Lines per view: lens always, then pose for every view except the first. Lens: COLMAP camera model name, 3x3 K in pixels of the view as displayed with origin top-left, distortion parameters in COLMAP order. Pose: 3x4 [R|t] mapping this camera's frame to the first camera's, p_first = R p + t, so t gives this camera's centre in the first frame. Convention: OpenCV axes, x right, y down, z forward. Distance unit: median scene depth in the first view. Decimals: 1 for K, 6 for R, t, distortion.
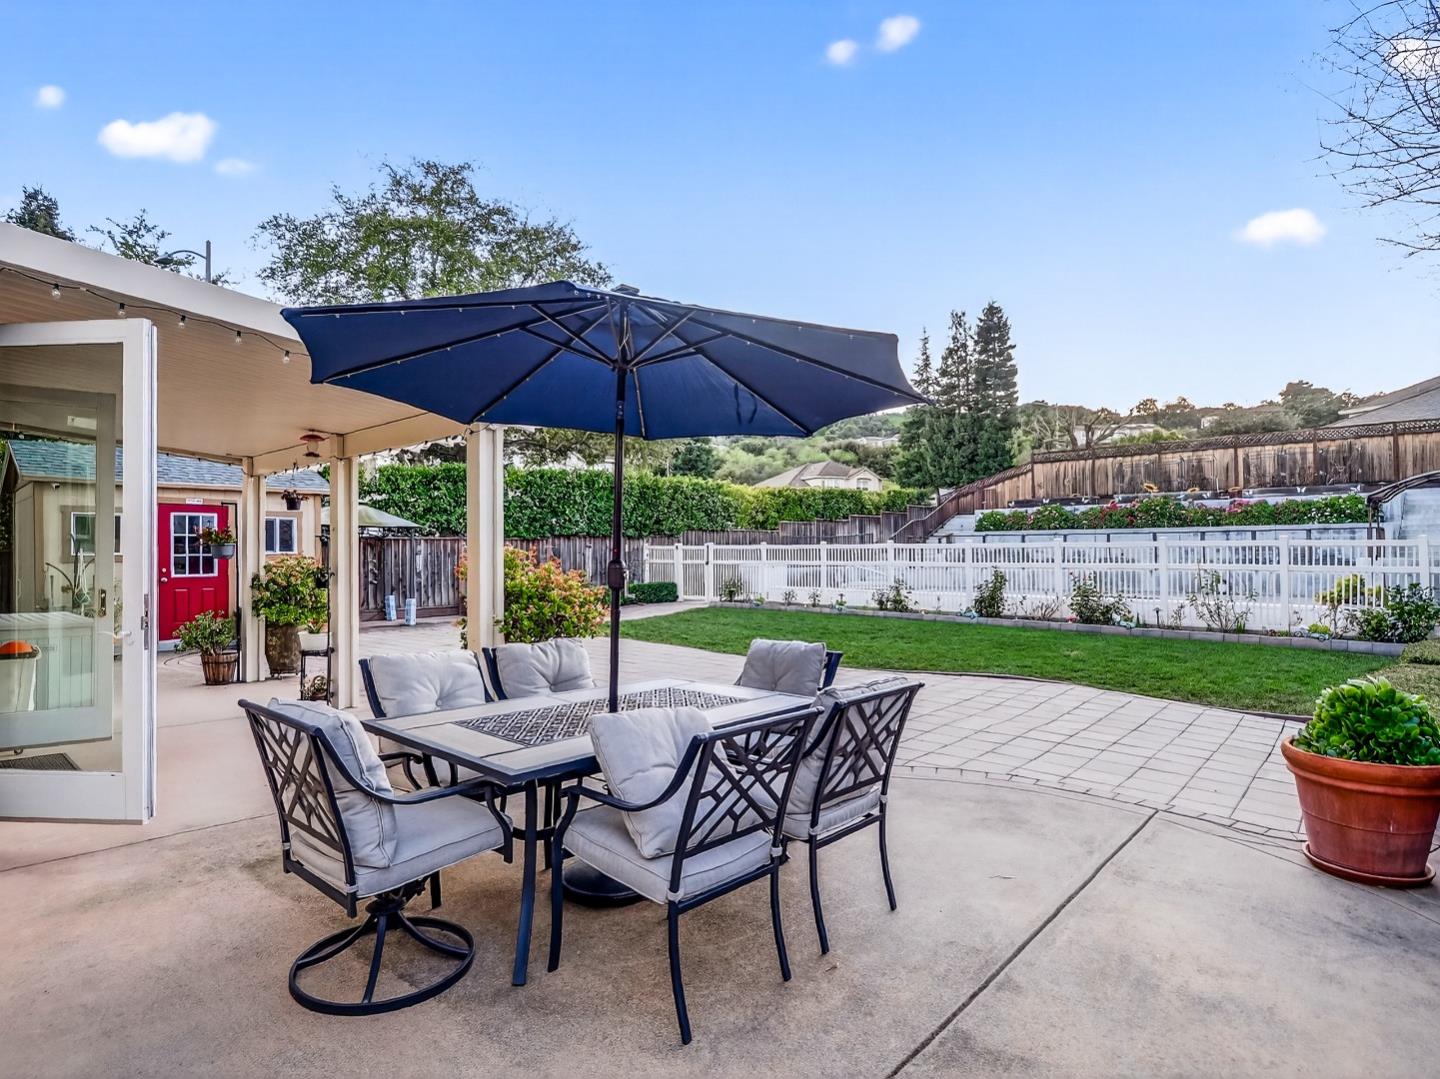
lens RADIAL K [[775.0, 0, 716.2], [0, 775.0, 545.8], [0, 0, 1]] dist [-0.002296, -0.000614]
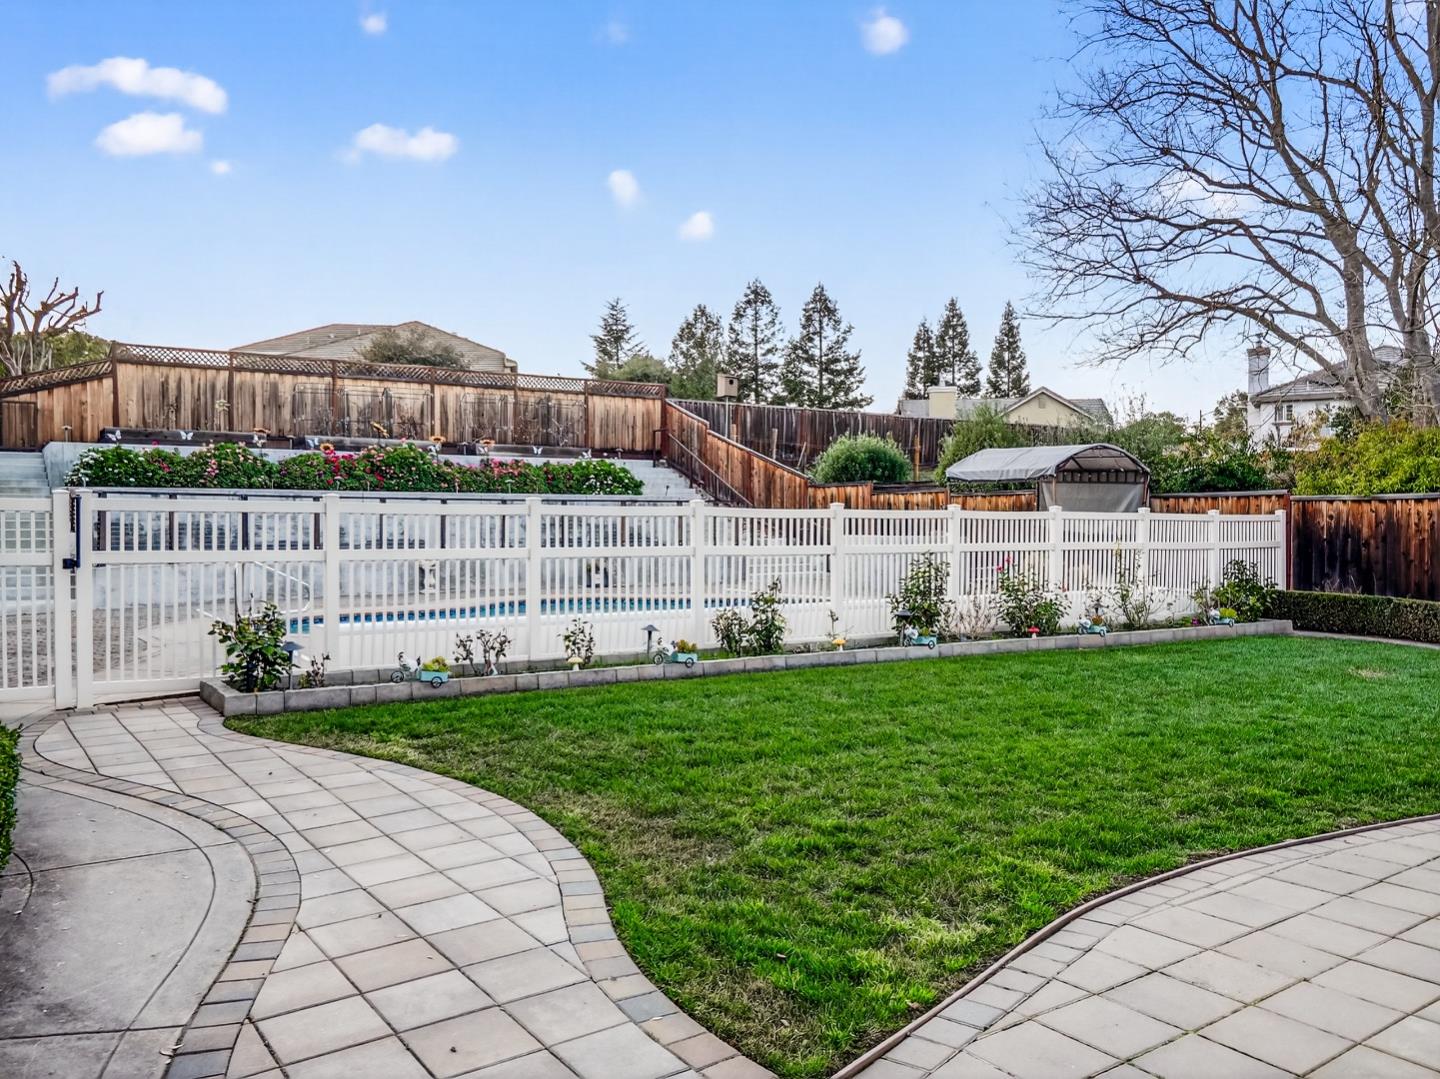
lens RADIAL K [[1096.8, 0, 722.8], [0, 1096.8, 538.2], [0, 0, 1]] dist [0.003900, 0.008238]
pose [[0.281452, -0.005340, 0.959561, -0.231232], [-0.006026, 0.999955, 0.007332, 0.006484], [-0.959556, -0.007846, 0.281407, 0.475123]]
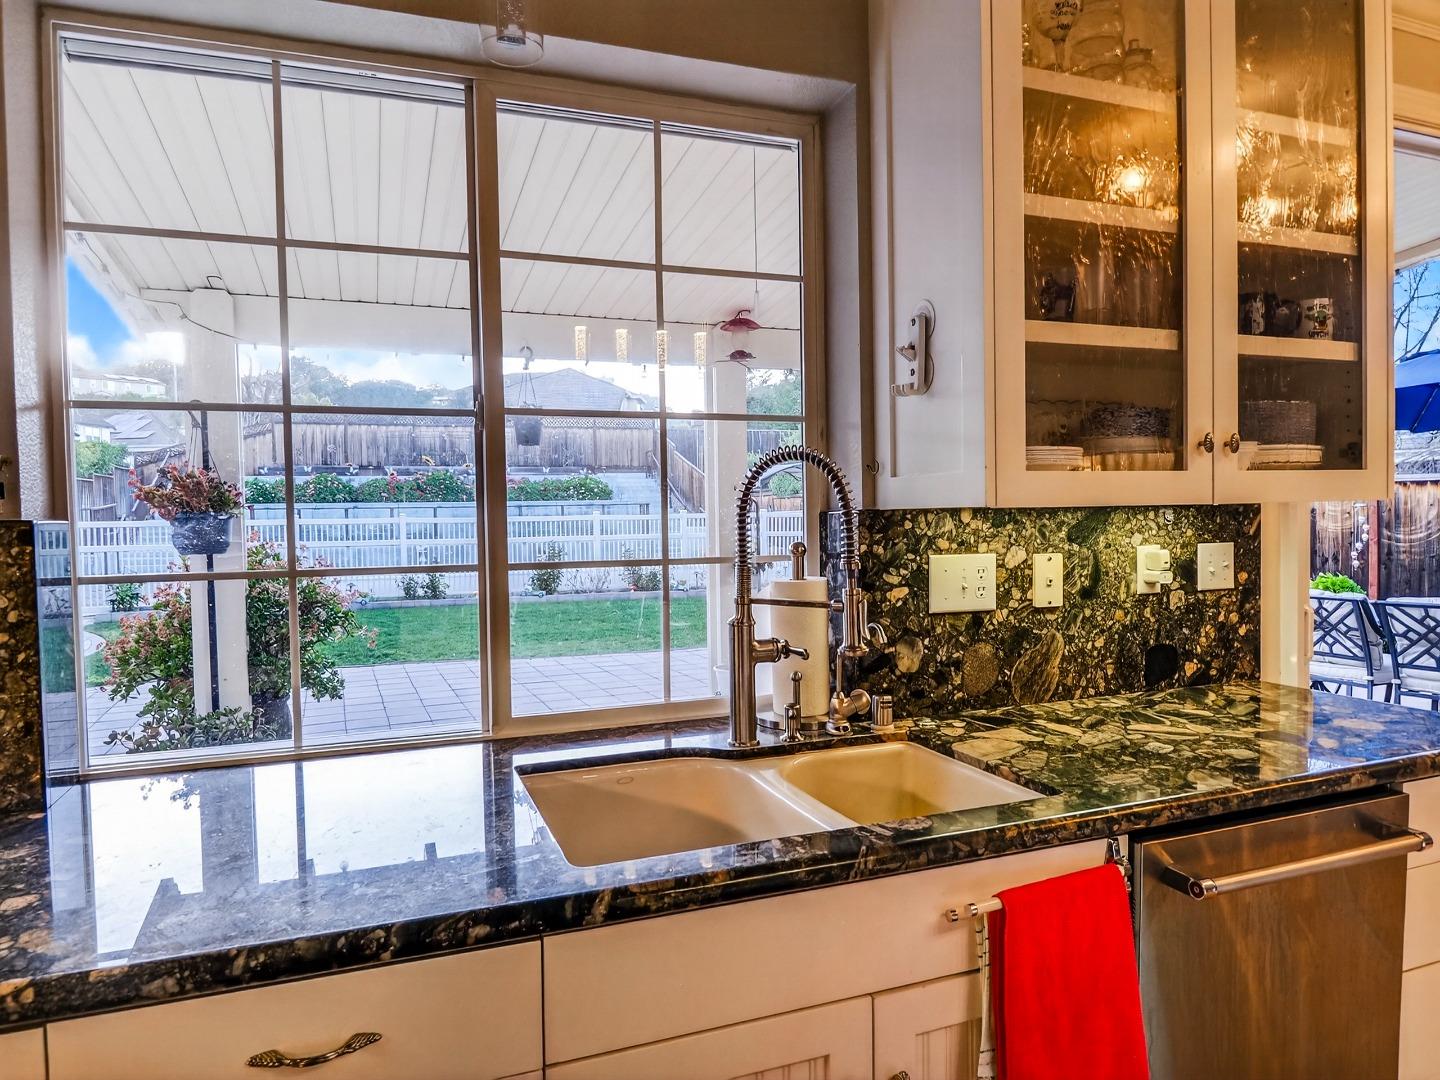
lens RADIAL K [[900.5, 0, 713.7], [0, 900.5, 542.3], [0, 0, 1]] dist [-0.002383, -0.000266]
pose [[0.469110, -0.027188, 0.882721, -0.272299], [0.009476, 0.999623, 0.025753, 0.001323], [-0.883089, -0.003717, 0.469191, 0.155118]]
